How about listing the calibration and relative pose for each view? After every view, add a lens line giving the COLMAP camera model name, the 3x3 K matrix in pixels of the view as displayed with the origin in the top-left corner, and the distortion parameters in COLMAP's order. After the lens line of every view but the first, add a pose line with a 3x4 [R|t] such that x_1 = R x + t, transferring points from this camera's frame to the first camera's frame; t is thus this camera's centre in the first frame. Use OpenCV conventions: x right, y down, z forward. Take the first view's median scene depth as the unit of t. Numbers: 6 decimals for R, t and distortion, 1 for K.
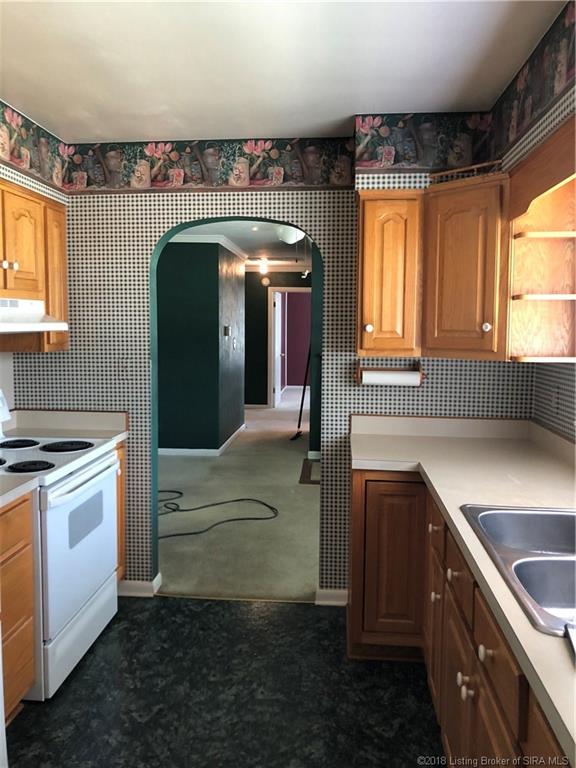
lens RADIAL K [[632.5, 0, 286.2], [0, 632.5, 371.1], [0, 0, 1]] dist [0.009420, 0.000206]
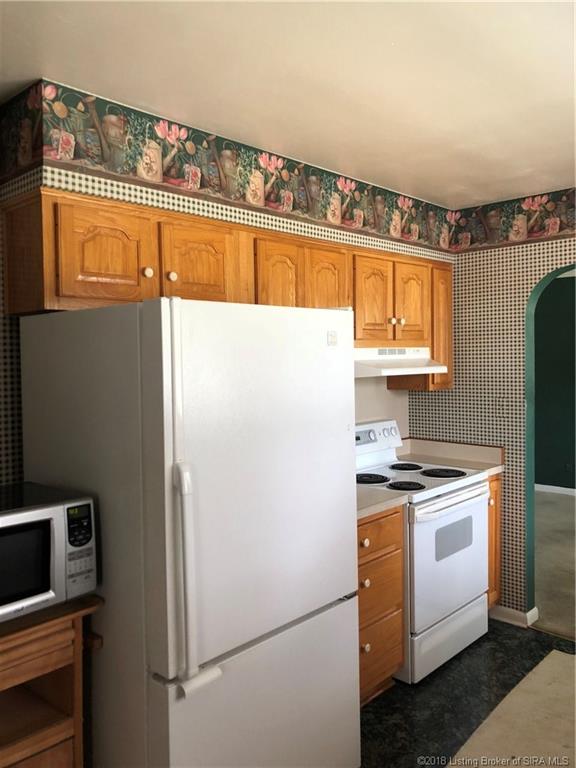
lens RADIAL K [[632.5, 0, 286.2], [0, 632.5, 371.1], [0, 0, 1]] dist [0.009420, 0.000206]
pose [[0.787284, -0.000689, -0.616590, 0.131767], [-0.030353, 0.998744, -0.039873, -0.011609], [0.615843, 0.050107, 0.786274, -0.086786]]
